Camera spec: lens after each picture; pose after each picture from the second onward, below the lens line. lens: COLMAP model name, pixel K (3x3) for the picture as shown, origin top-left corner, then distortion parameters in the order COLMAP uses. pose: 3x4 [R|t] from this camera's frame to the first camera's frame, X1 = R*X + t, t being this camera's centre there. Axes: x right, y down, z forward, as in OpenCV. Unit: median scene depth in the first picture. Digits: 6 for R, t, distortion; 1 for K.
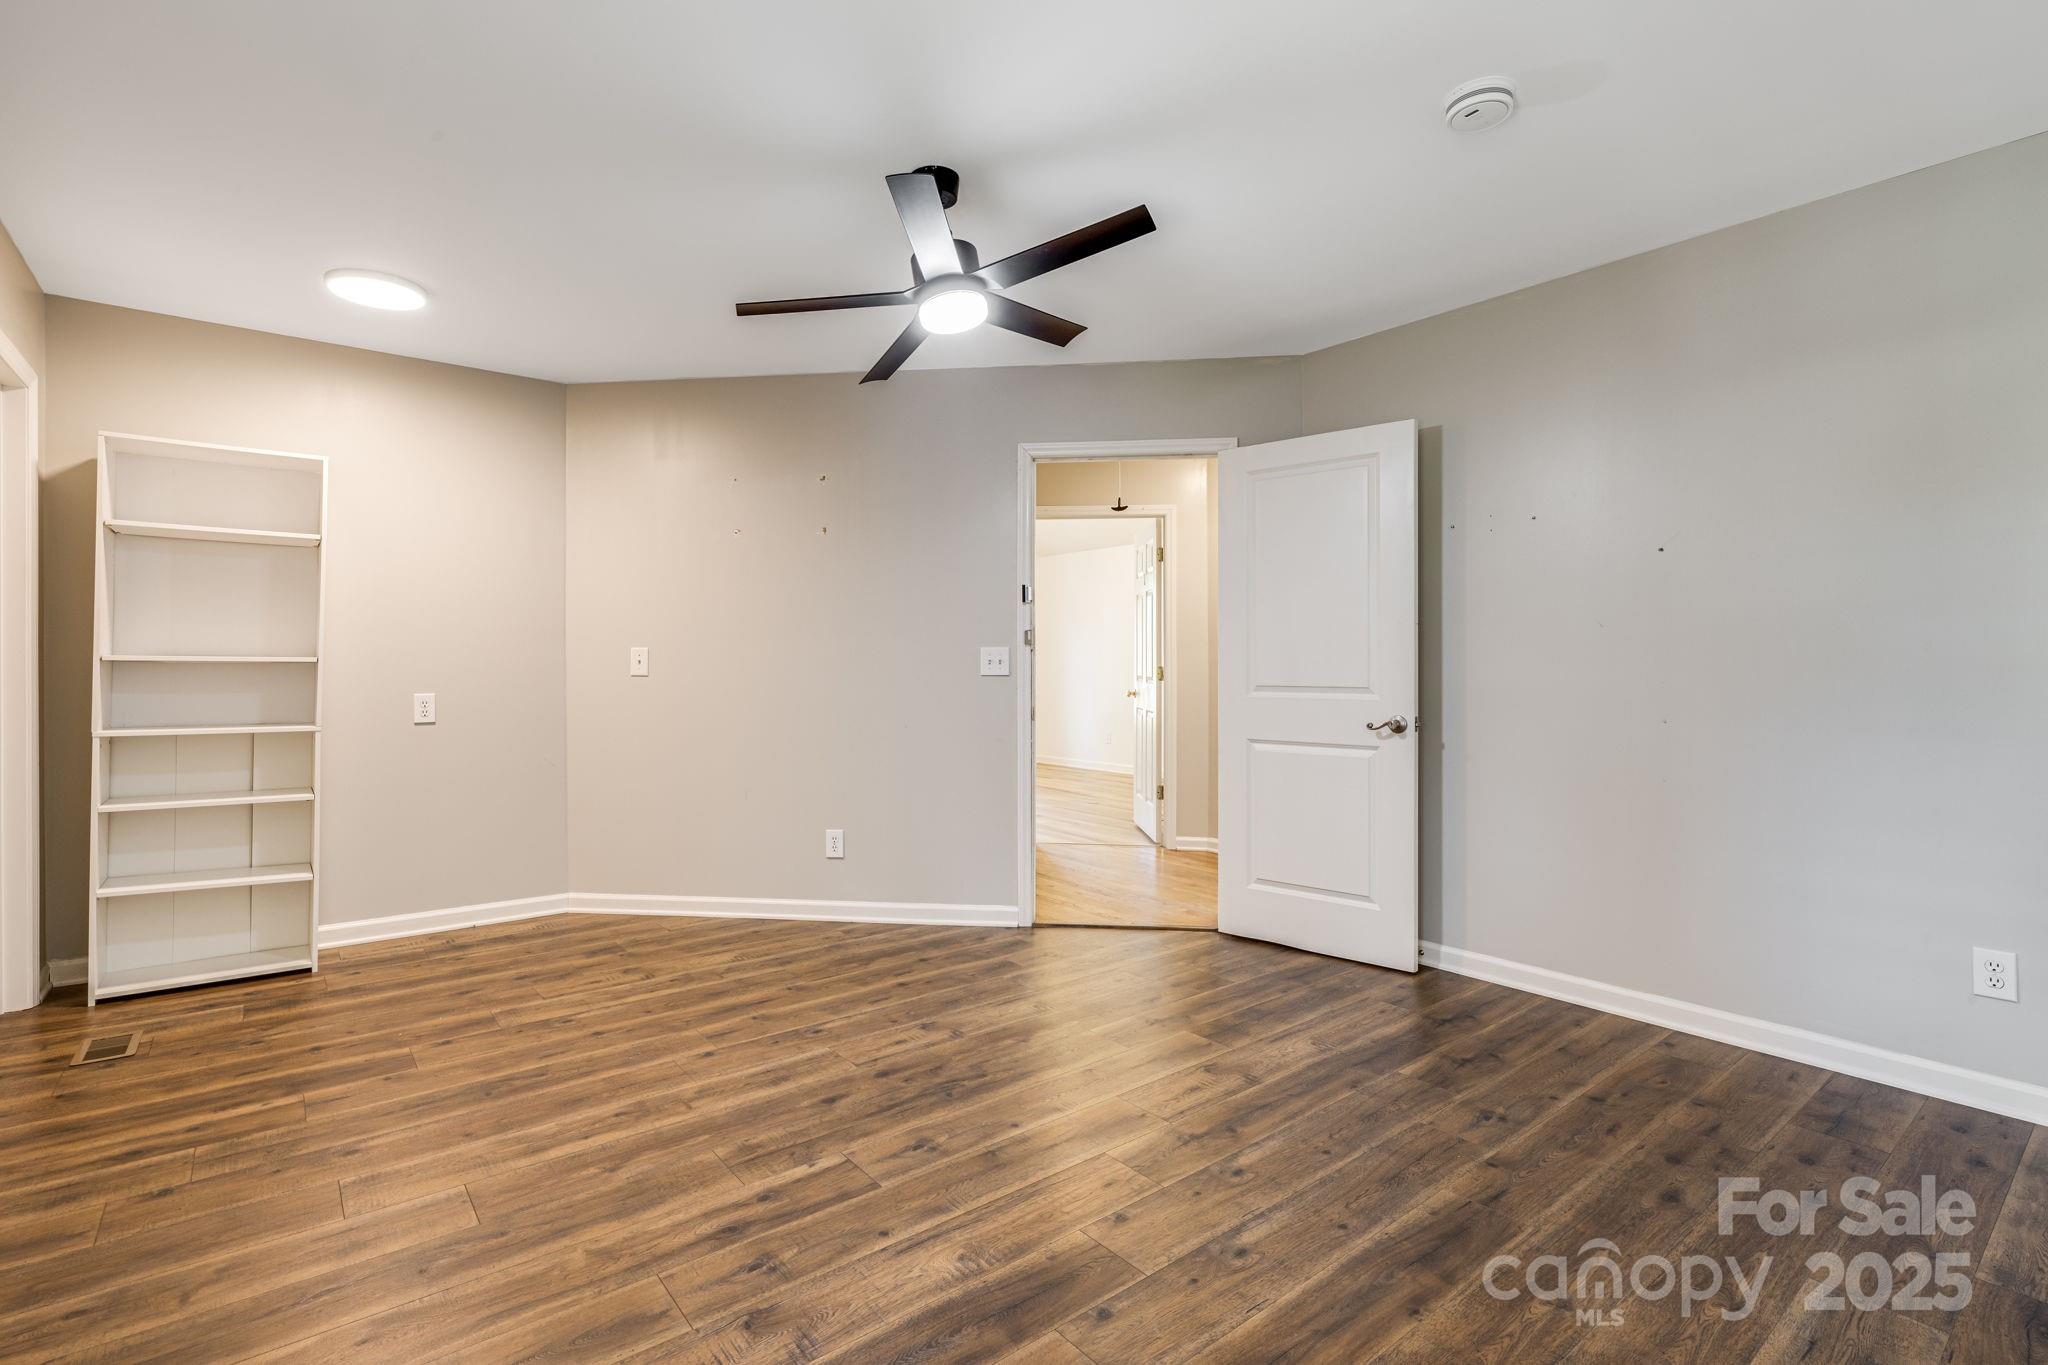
lens RADIAL K [[949.0, 0, 1002.1], [0, 949.0, 671.7], [0, 0, 1]] dist [-0.005461, -0.000945]
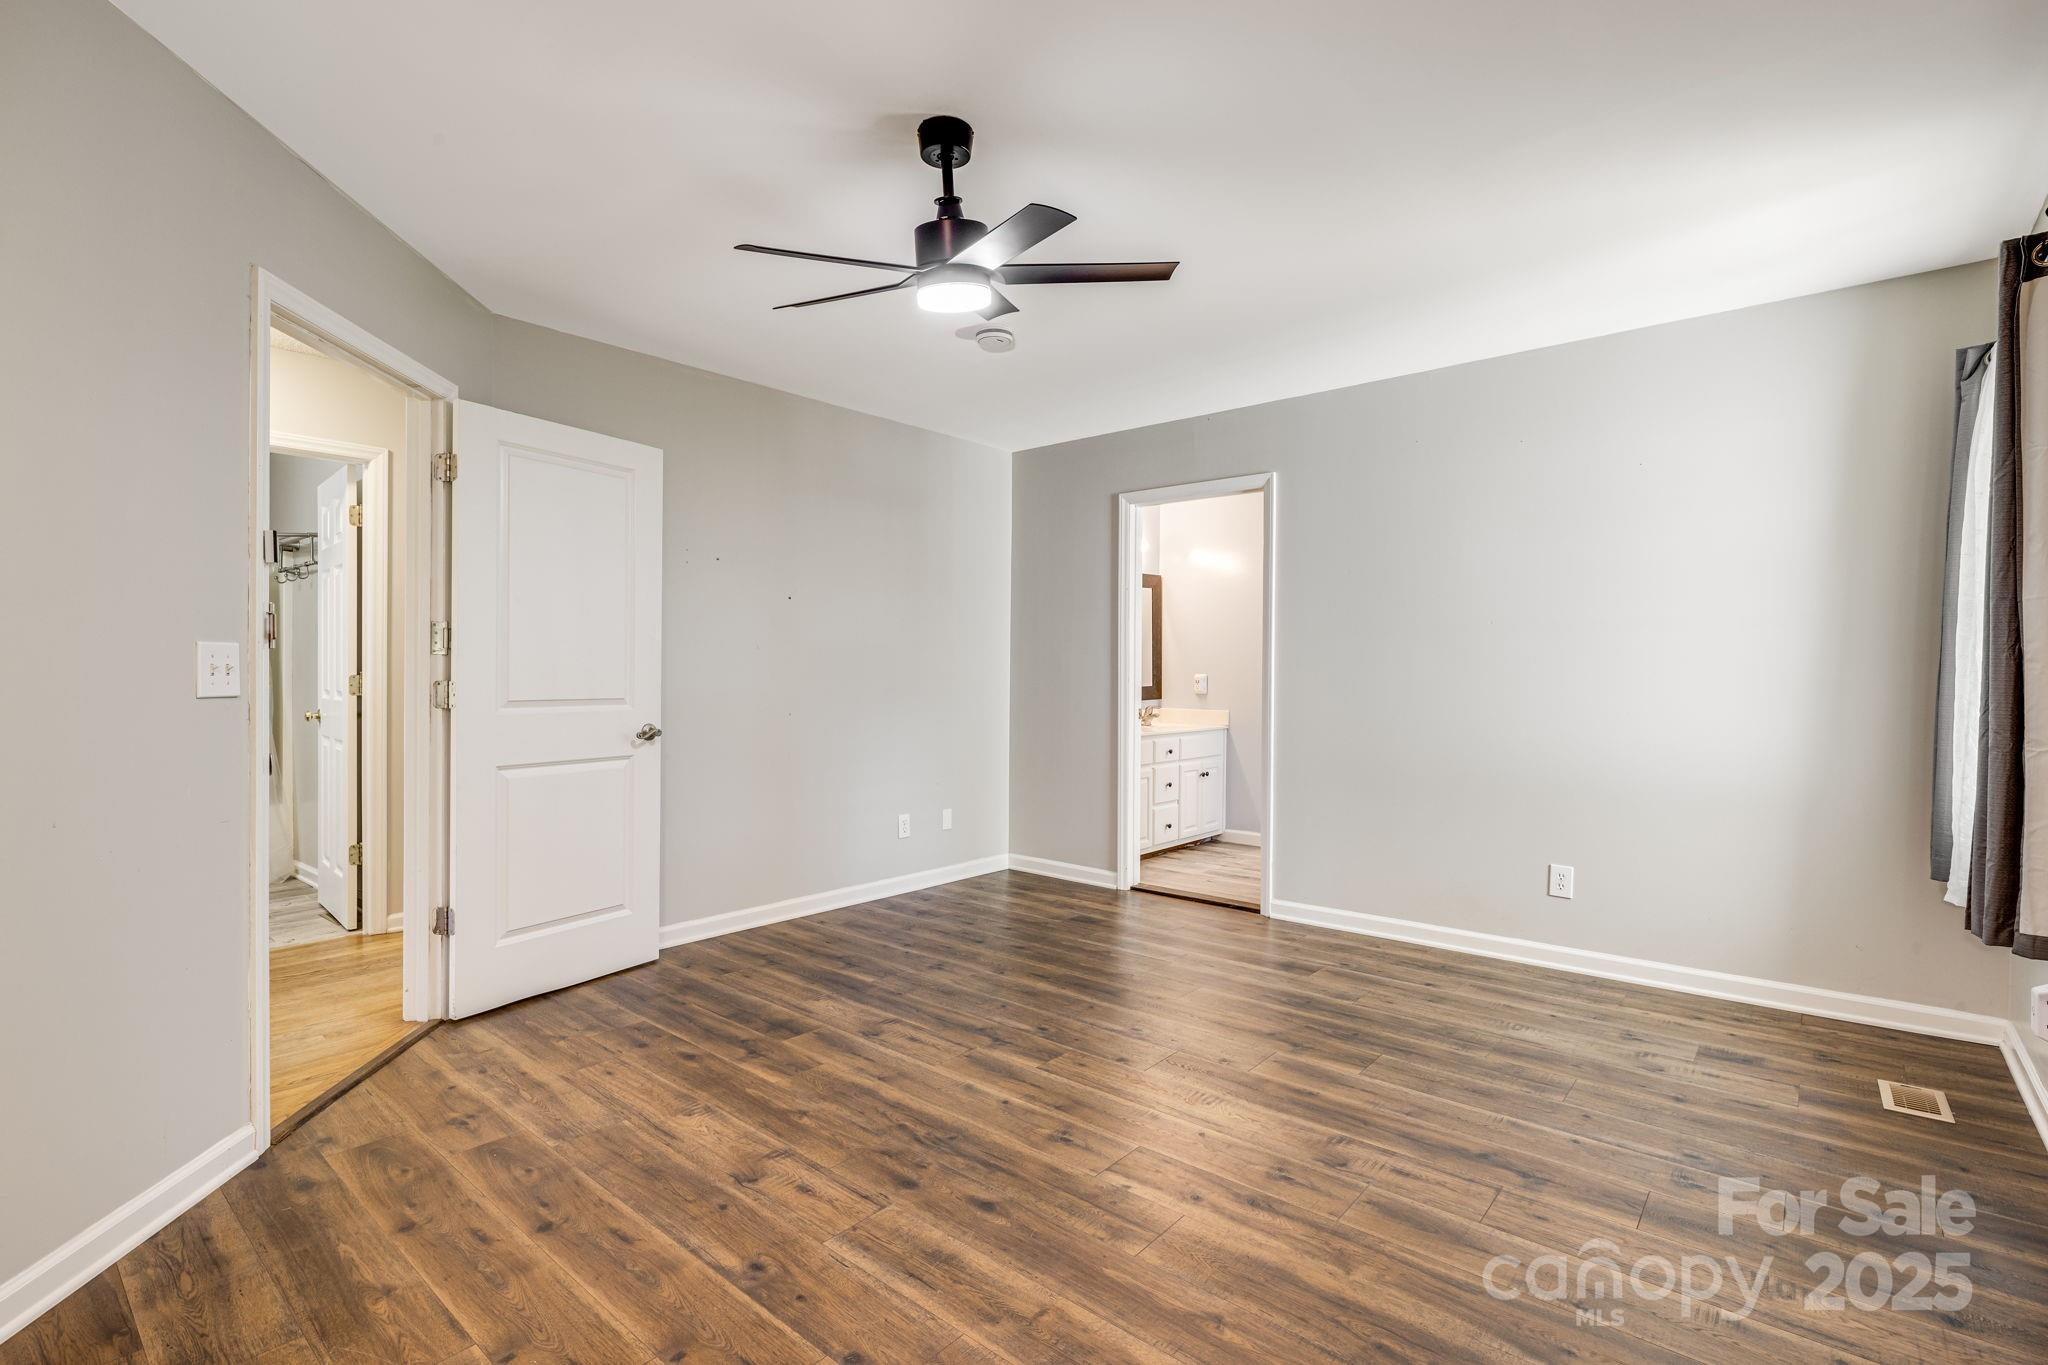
lens RADIAL K [[949.0, 0, 1002.1], [0, 949.0, 685.3], [0, 0, 1]] dist [-0.005461, -0.000945]
pose [[-0.186637, -0.010498, 0.982373, -0.911090], [0.004986, 0.999920, 0.011633, -0.009033], [-0.982416, 0.007069, -0.186569, 1.047587]]
